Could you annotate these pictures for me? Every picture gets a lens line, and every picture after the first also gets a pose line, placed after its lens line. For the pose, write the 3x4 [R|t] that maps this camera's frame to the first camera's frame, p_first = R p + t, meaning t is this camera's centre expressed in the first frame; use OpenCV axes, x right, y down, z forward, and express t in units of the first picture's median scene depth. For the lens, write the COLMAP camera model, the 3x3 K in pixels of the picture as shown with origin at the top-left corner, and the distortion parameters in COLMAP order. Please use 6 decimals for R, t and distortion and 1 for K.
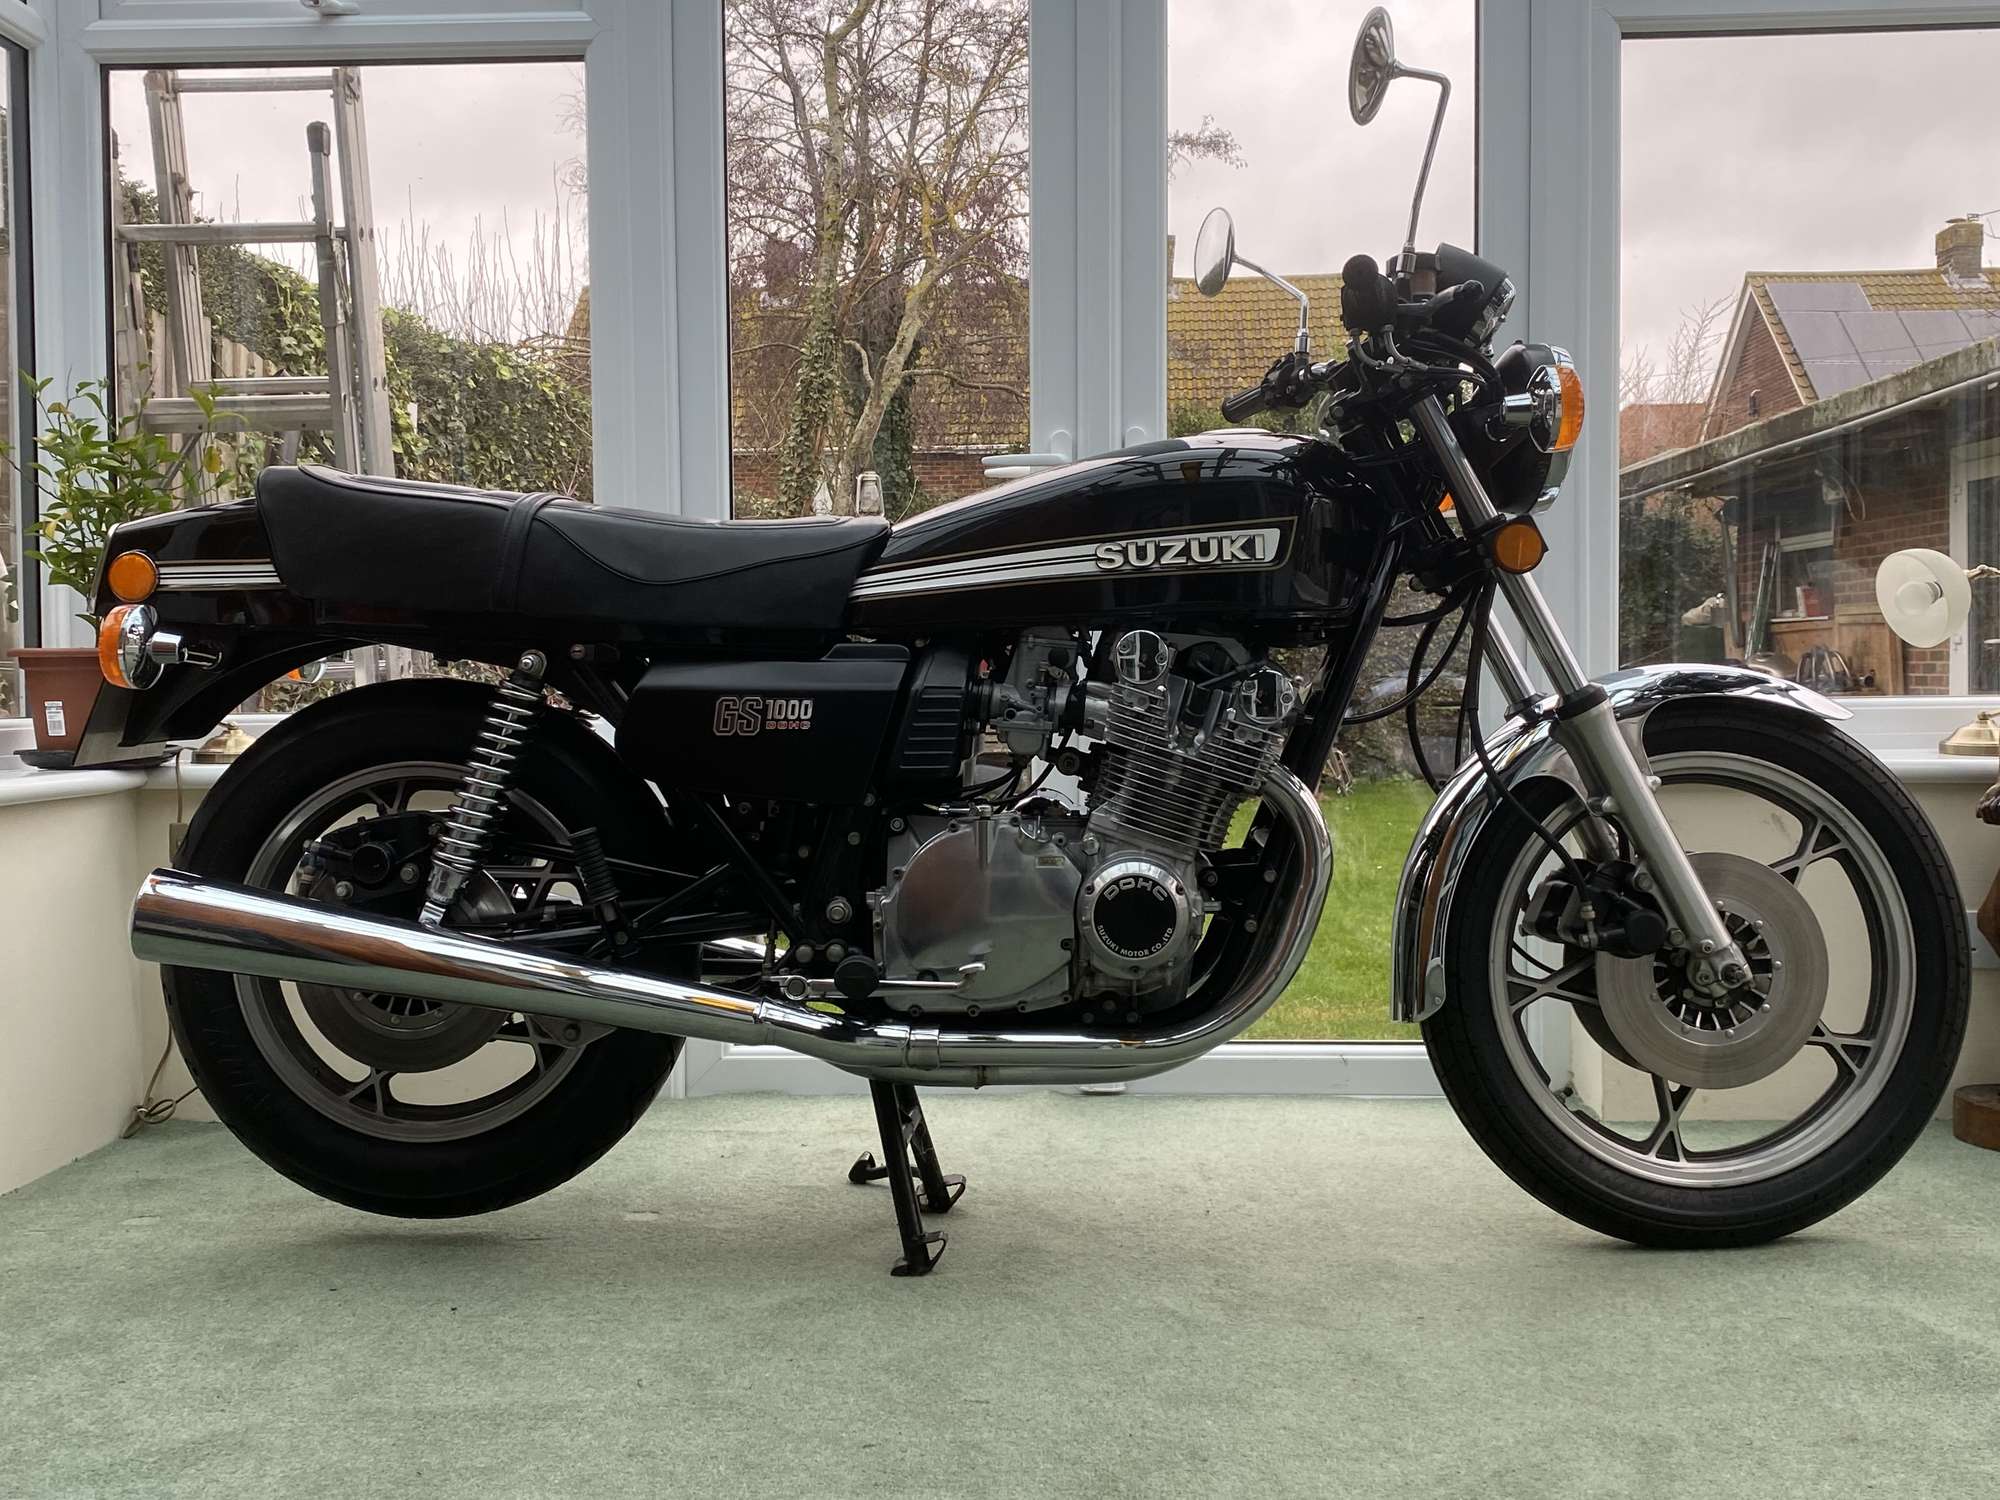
lens RADIAL K [[2013.3, 0, 1000.0], [0, 2013.3, 750.0], [0, 0, 1]] dist [0.029312, -0.033004]
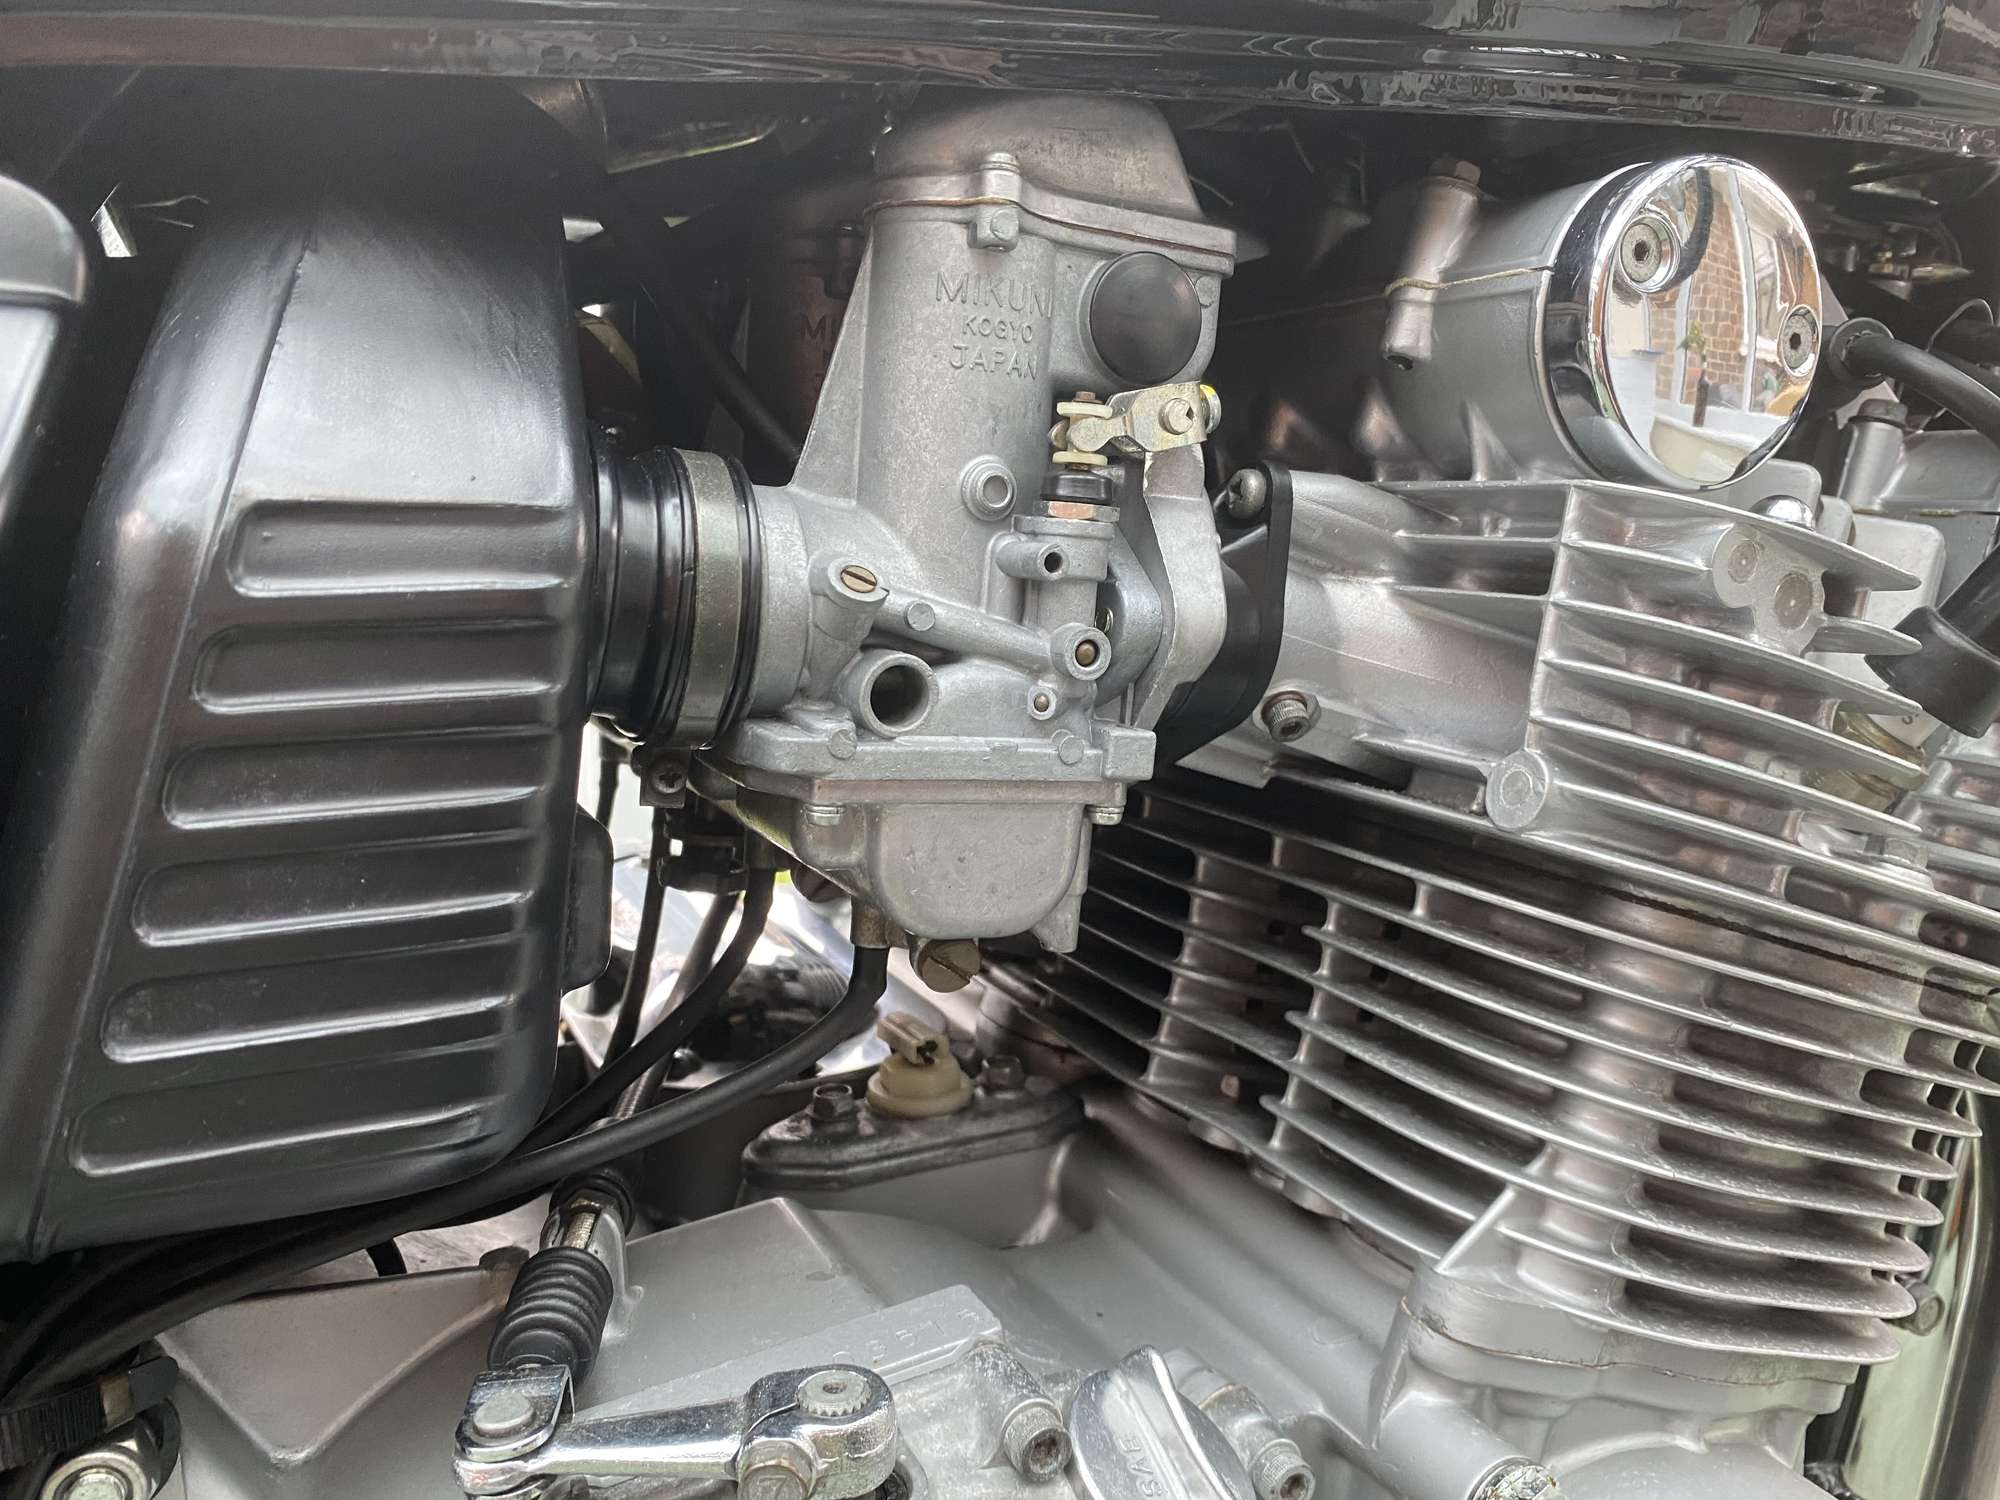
lens RADIAL K [[1532.3, 0, 1006.1], [0, 1532.3, 770.4], [0, 0, 1]] dist [0.031452, -0.023680]
pose [[0.894823, -0.078454, 0.439472, -0.038744], [0.012993, 0.988597, 0.150026, -0.029232], [-0.446231, -0.128537, 0.885639, 0.897362]]
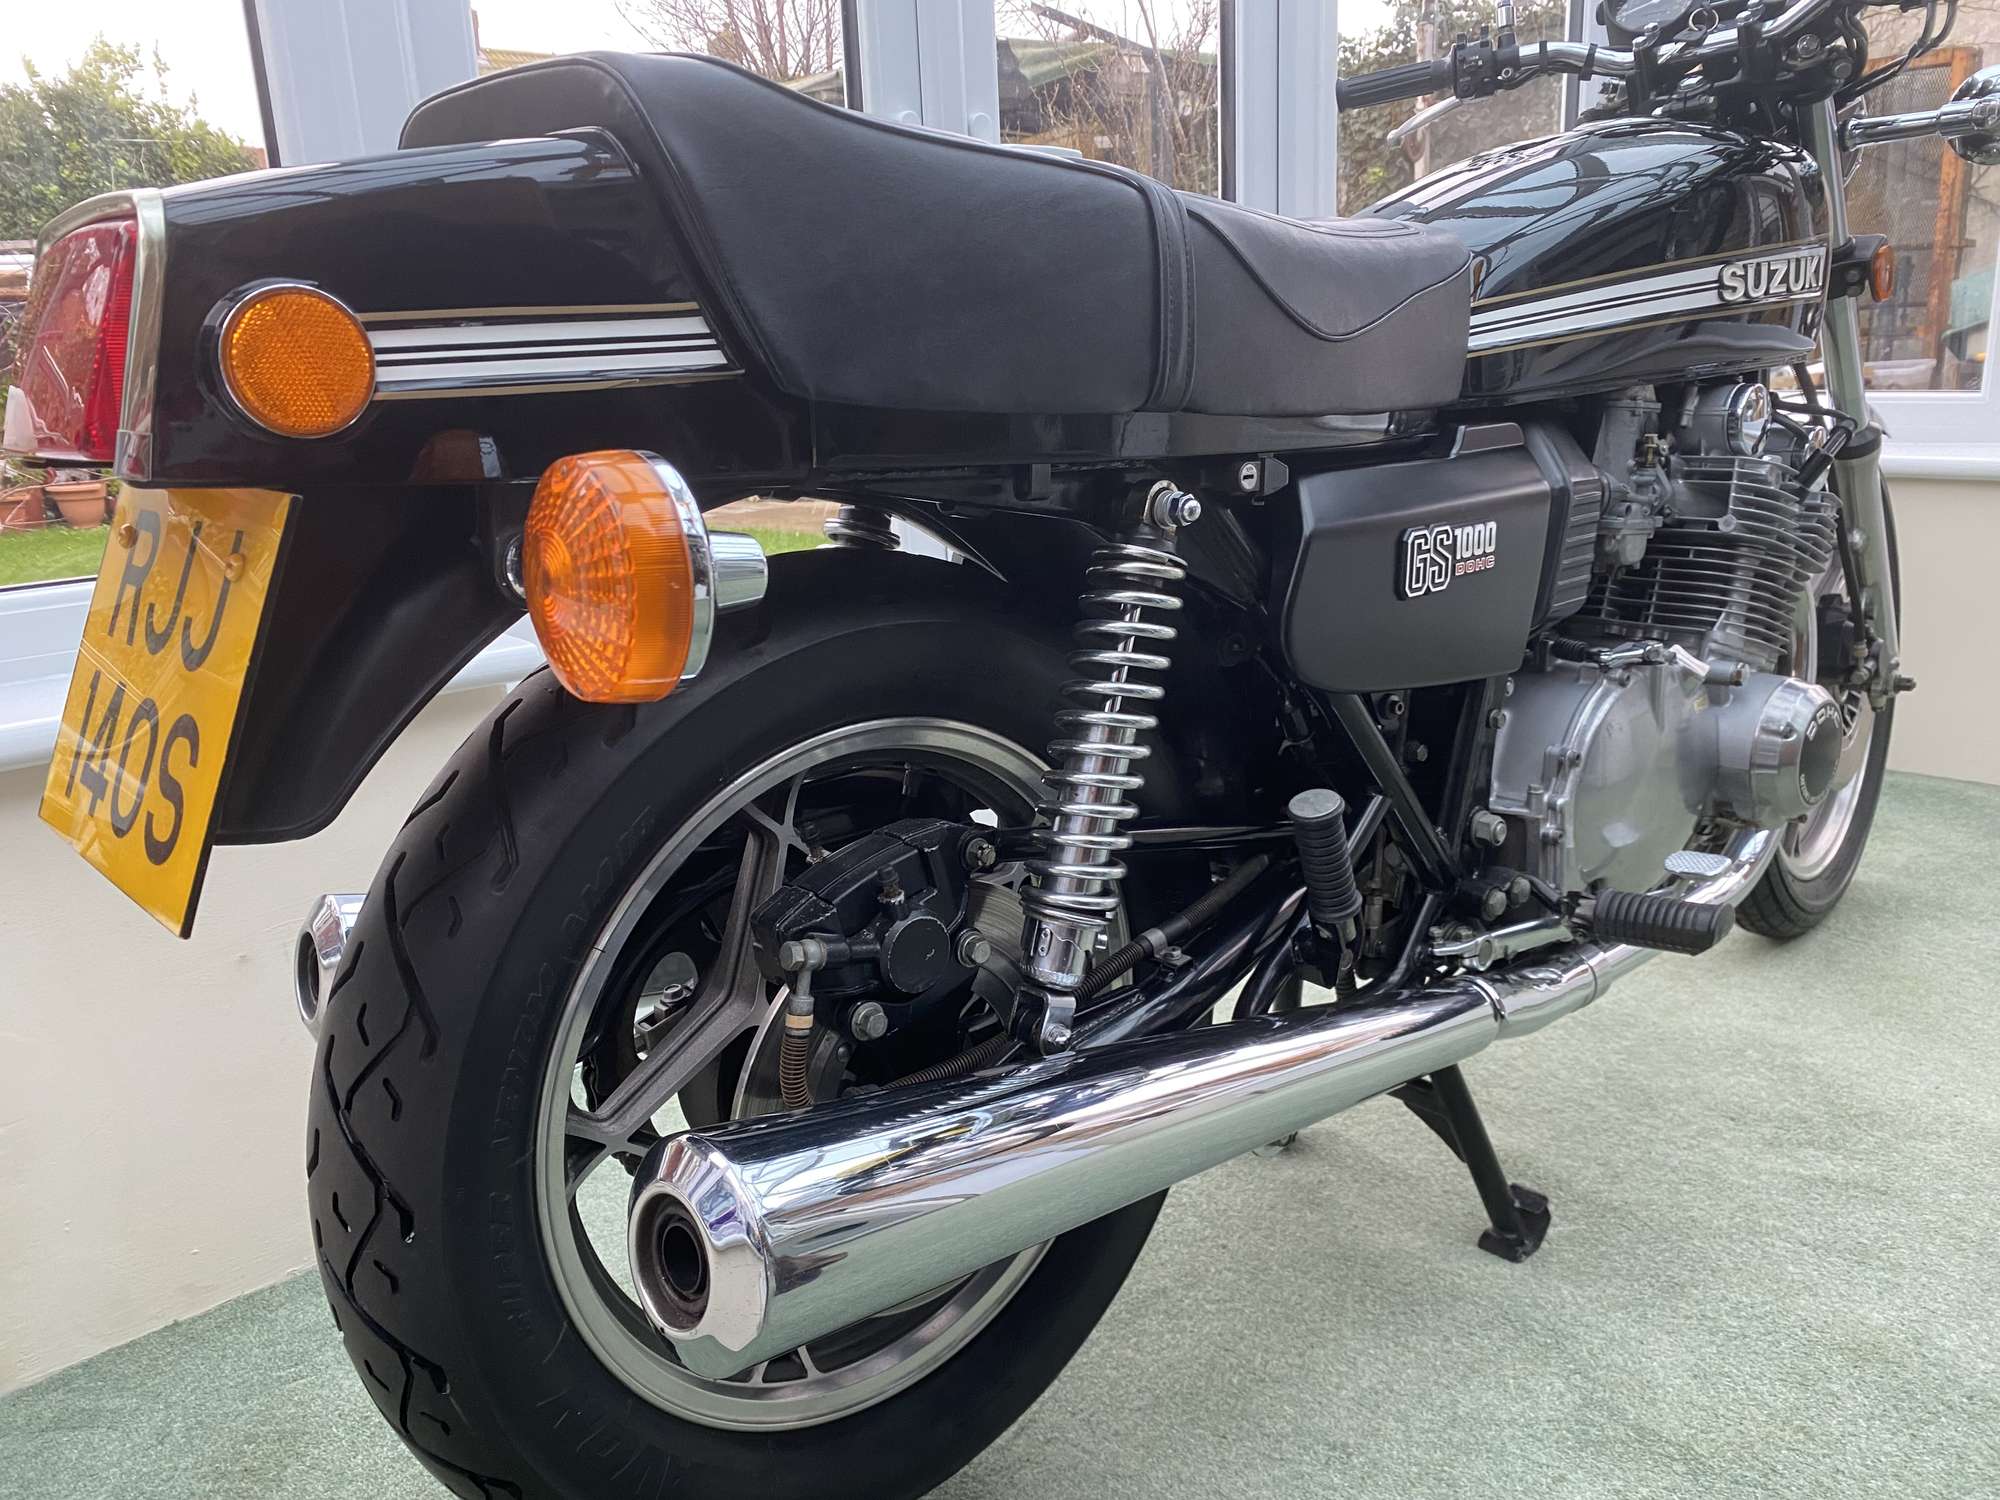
lens RADIAL K [[1532.3, 0, 1006.1], [0, 1532.3, 770.4], [0, 0, 1]] dist [0.031452, -0.023680]
pose [[0.719222, -0.214086, 0.660974, -0.549072], [0.065929, 0.968080, 0.241817, -0.077015], [-0.691645, -0.130342, 0.710379, 0.750054]]
